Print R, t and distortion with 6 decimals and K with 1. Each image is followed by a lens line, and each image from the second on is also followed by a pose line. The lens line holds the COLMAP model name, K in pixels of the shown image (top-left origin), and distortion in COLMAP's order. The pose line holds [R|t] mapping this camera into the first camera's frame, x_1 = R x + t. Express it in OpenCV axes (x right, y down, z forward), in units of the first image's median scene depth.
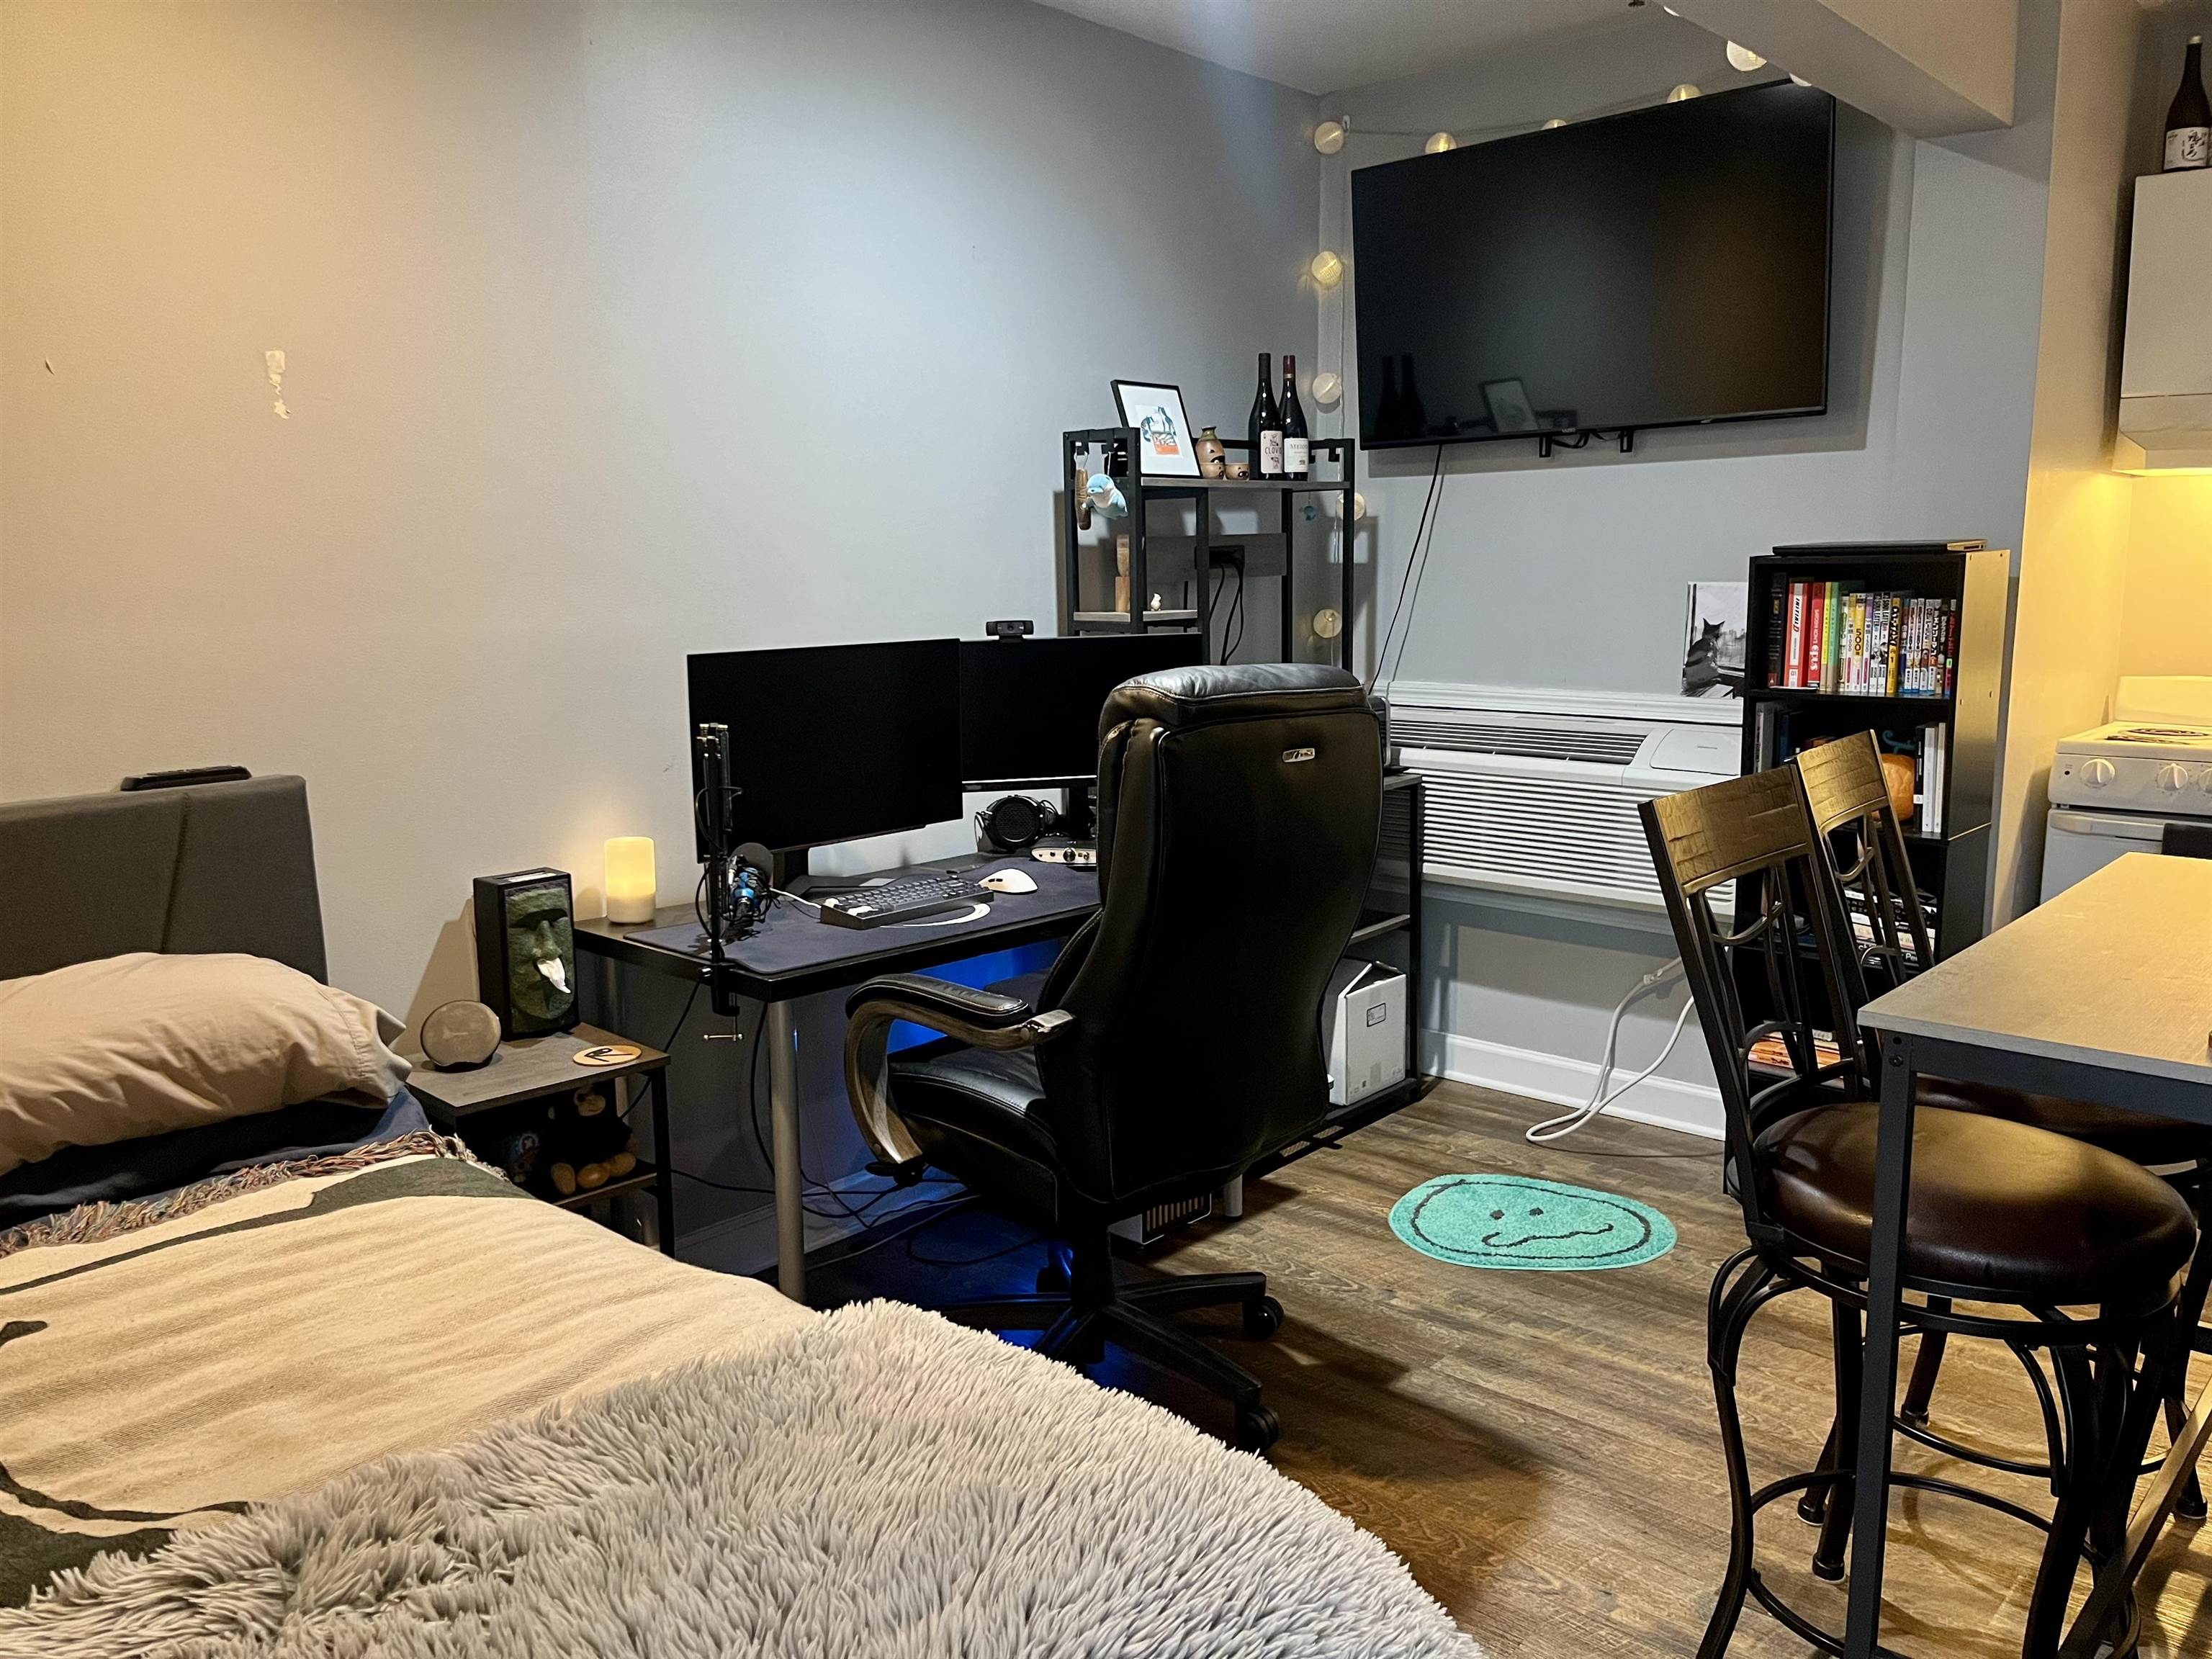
lens RADIAL K [[1662.4, 0, 1135.1], [0, 1662.4, 842.6], [0, 0, 1]] dist [0.054656, -0.083045]
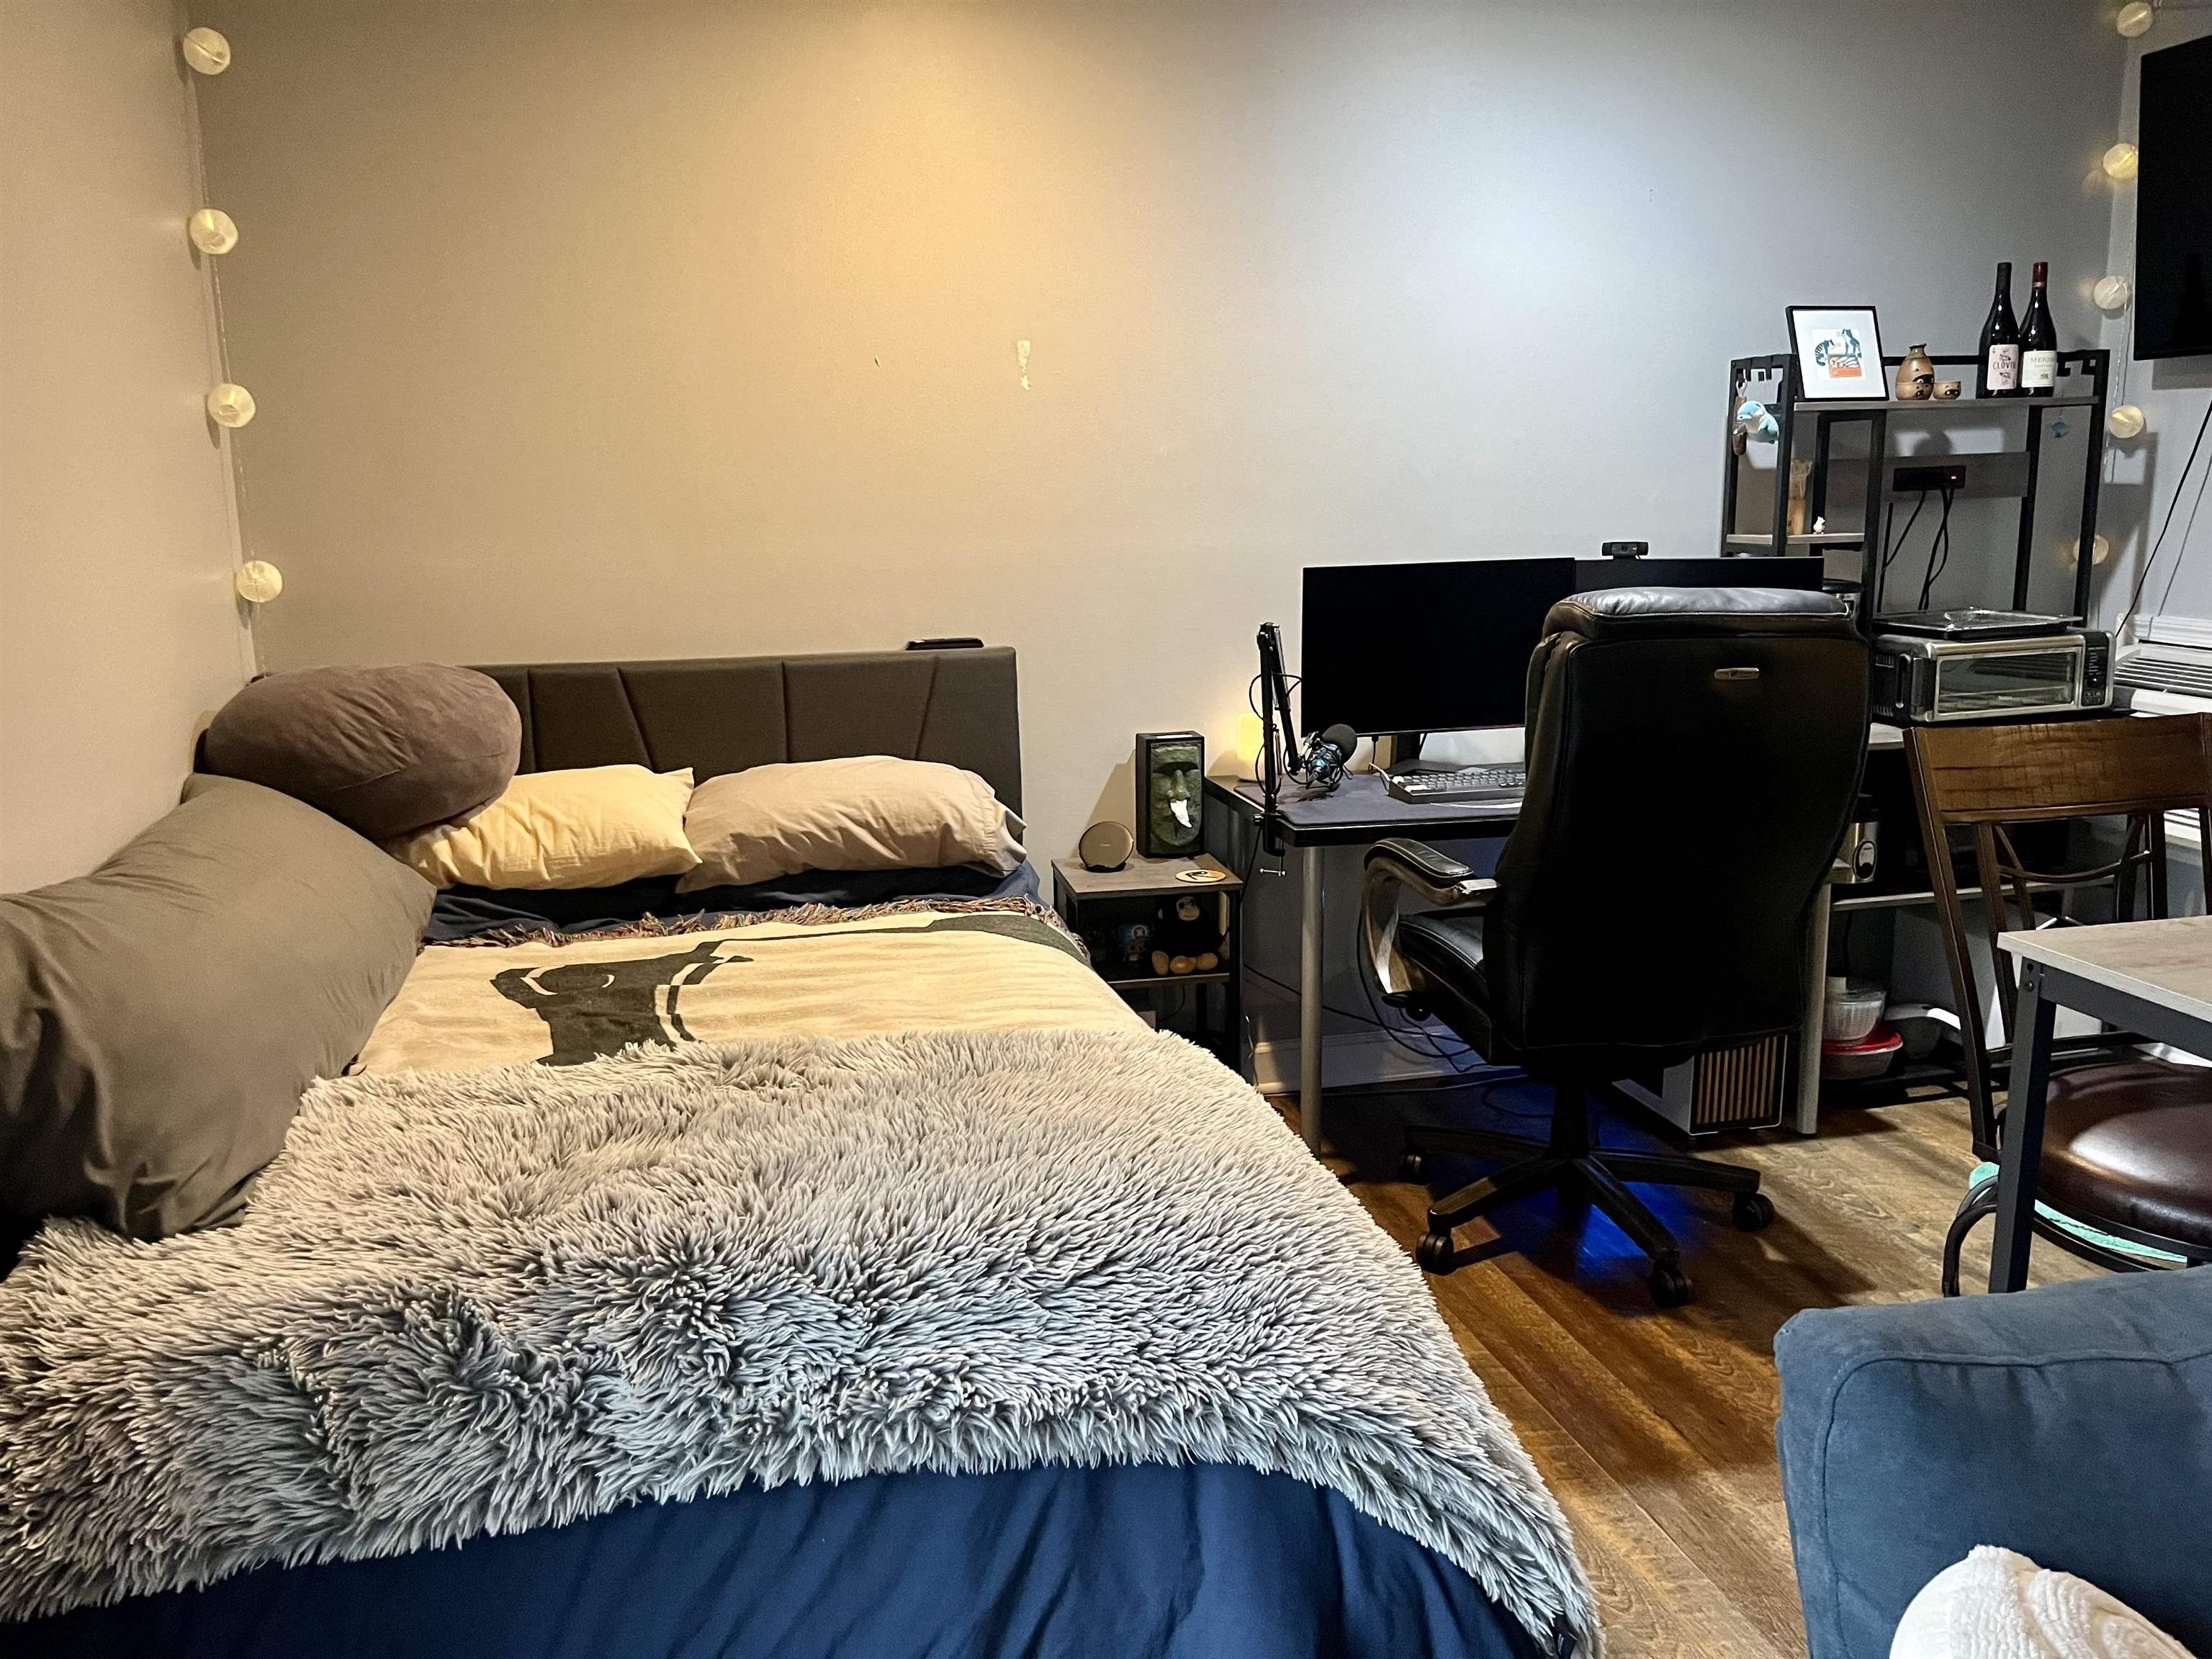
lens RADIAL K [[1662.4, 0, 1135.1], [0, 1662.4, 842.6], [0, 0, 1]] dist [0.054656, -0.083045]
pose [[0.828896, 0.115192, -0.547414, 0.329855], [-0.088184, 0.993241, 0.075478, 0.007744], [0.552408, -0.014290, 0.833451, -0.100928]]
